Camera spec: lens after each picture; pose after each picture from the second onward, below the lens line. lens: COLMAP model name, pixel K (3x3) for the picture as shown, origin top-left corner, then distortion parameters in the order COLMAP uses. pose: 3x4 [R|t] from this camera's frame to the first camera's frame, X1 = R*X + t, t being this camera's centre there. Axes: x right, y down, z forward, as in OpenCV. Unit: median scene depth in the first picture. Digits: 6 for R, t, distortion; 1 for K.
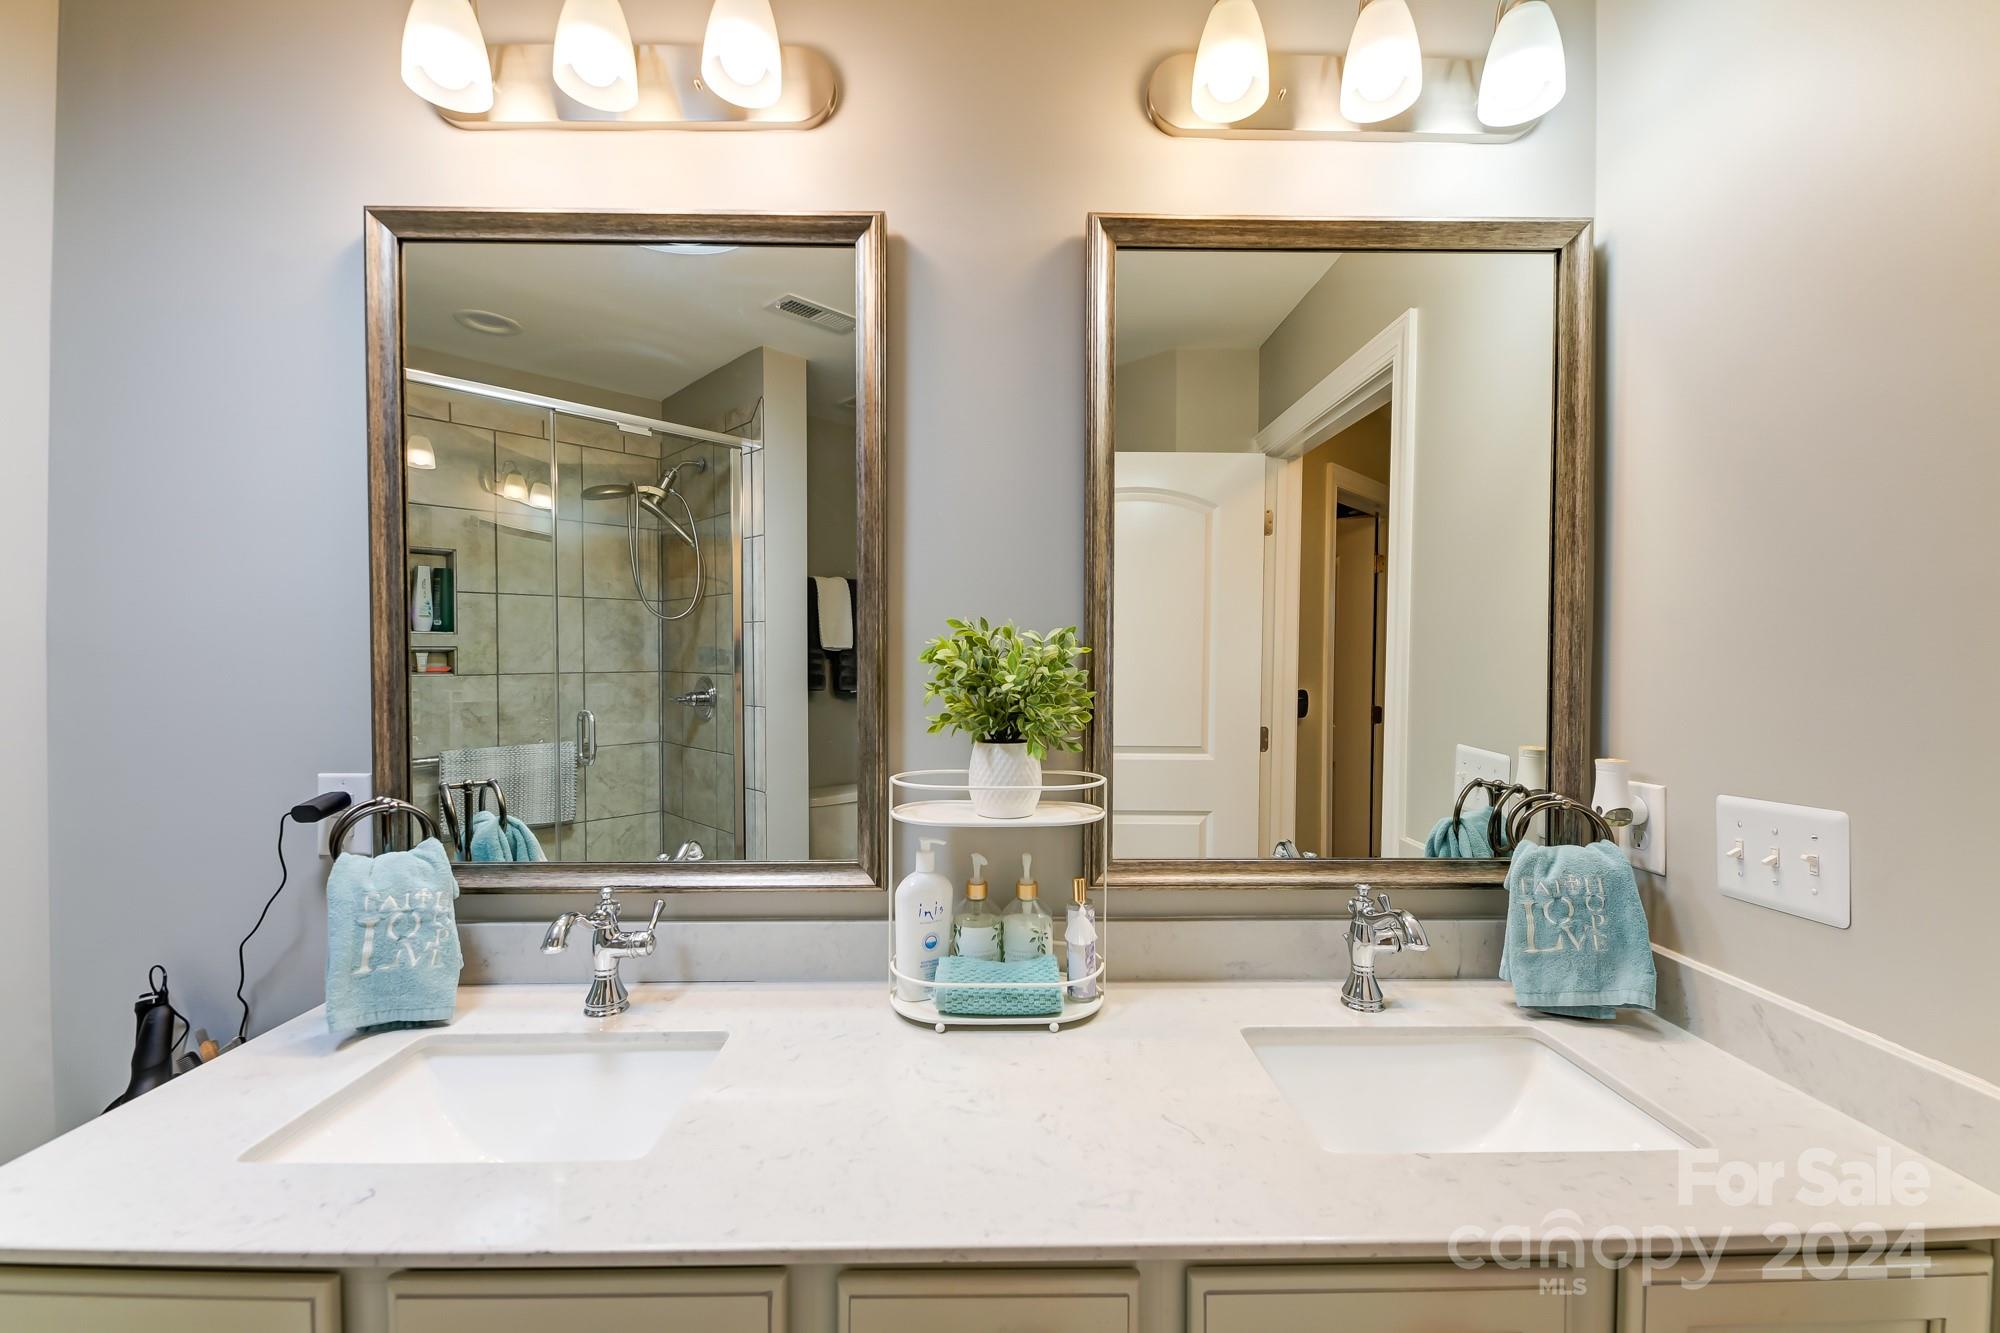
lens RADIAL K [[797.7, 0, 996.1], [0, 797.7, 660.5], [0, 0, 1]] dist [0.000213, -0.000140]
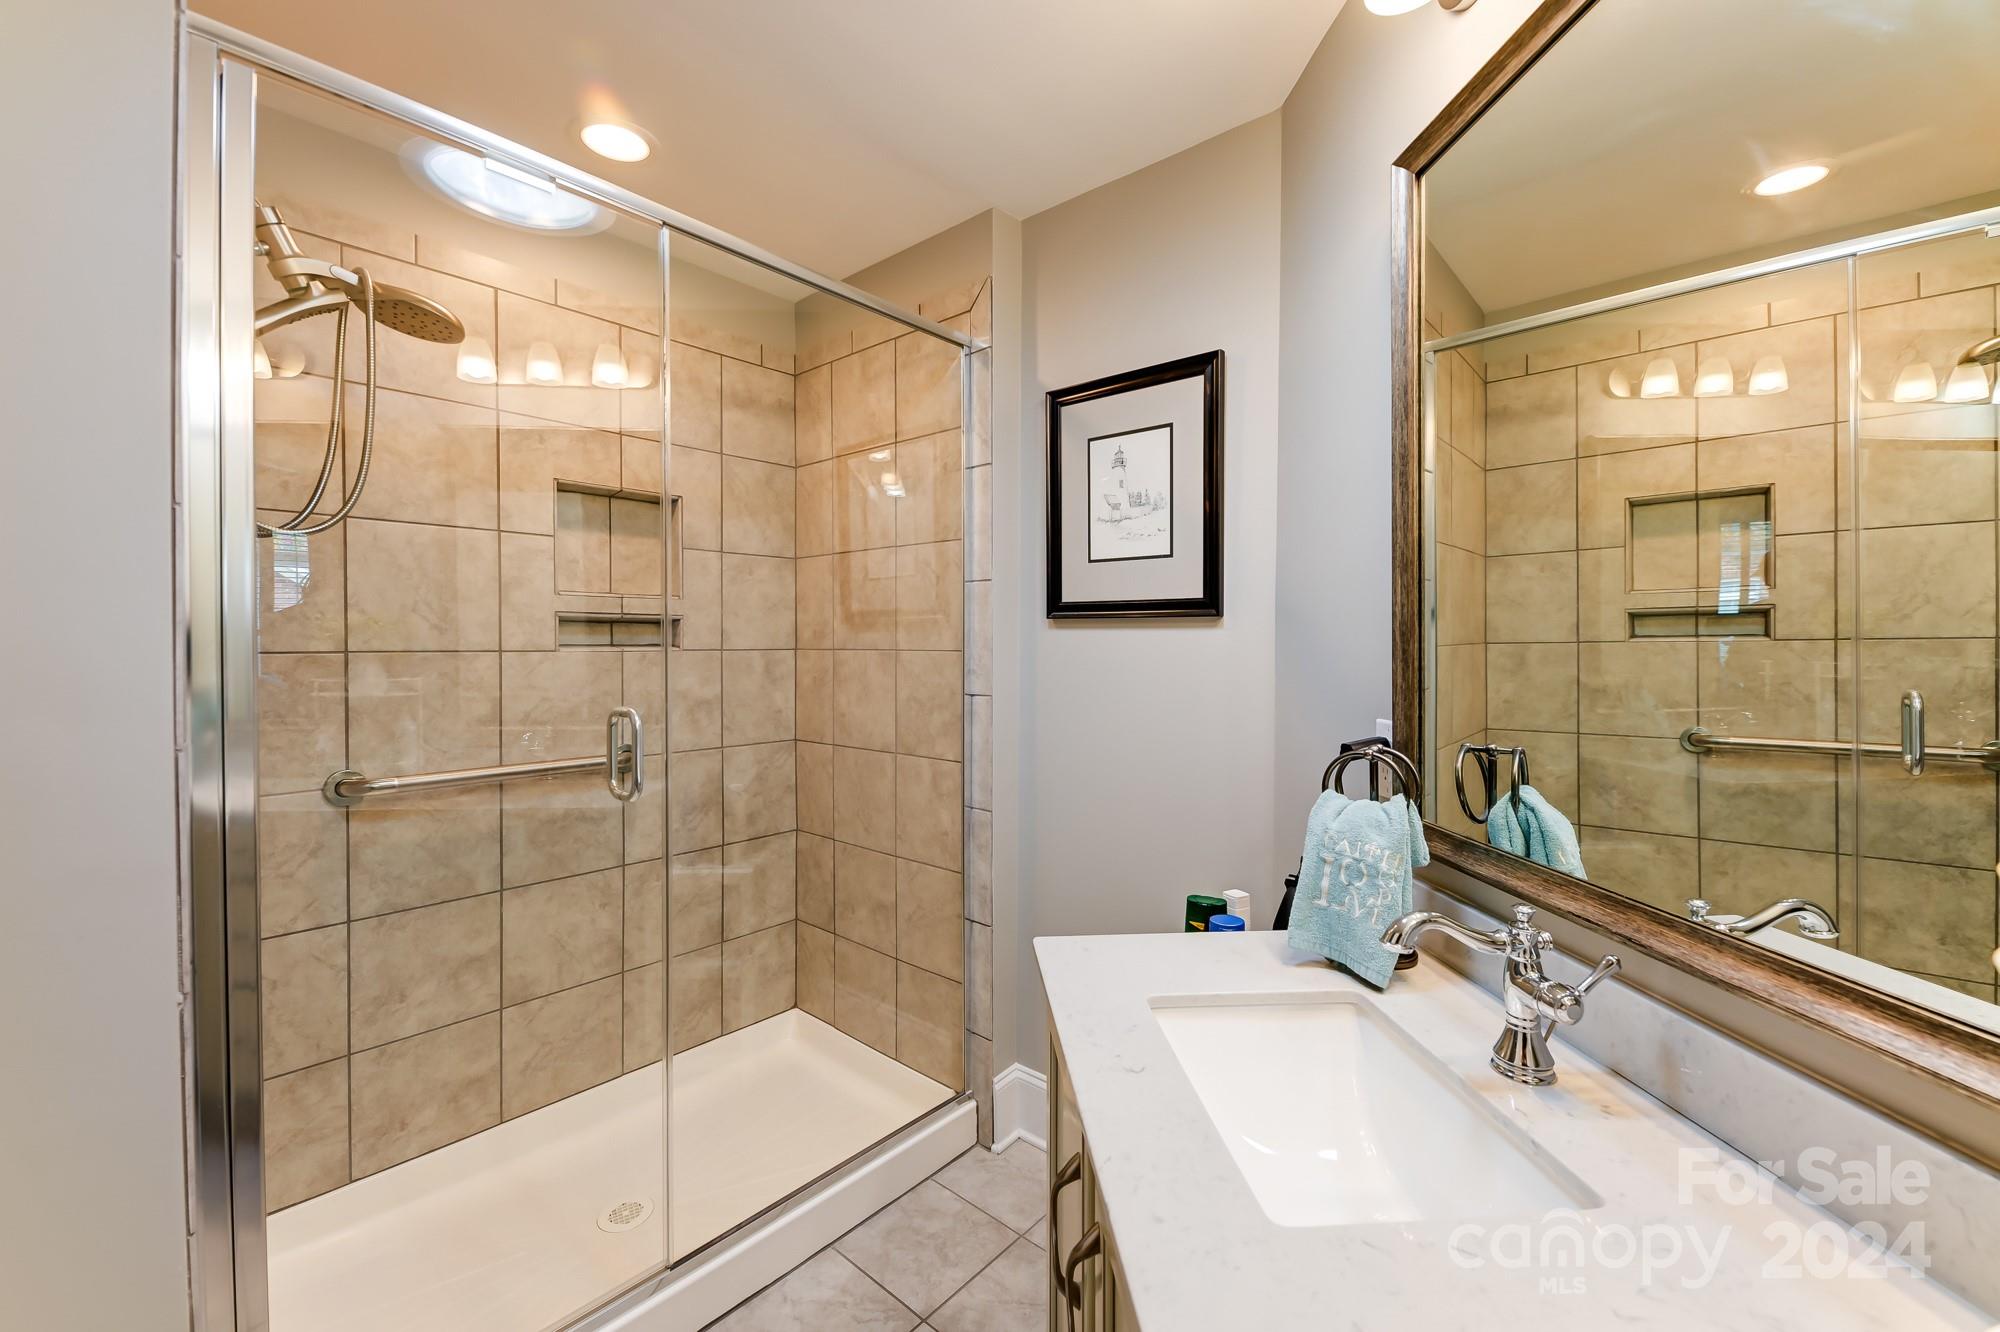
lens RADIAL K [[813.0, 0, 1003.9], [0, 813.0, 640.1], [0, 0, 1]] dist [0.002744, -0.000540]
pose [[0.077281, 0.005048, -0.996997, 0.227178], [0.003230, 0.999981, 0.005314, 0.034395], [0.997004, -0.003631, 0.077263, 0.477049]]
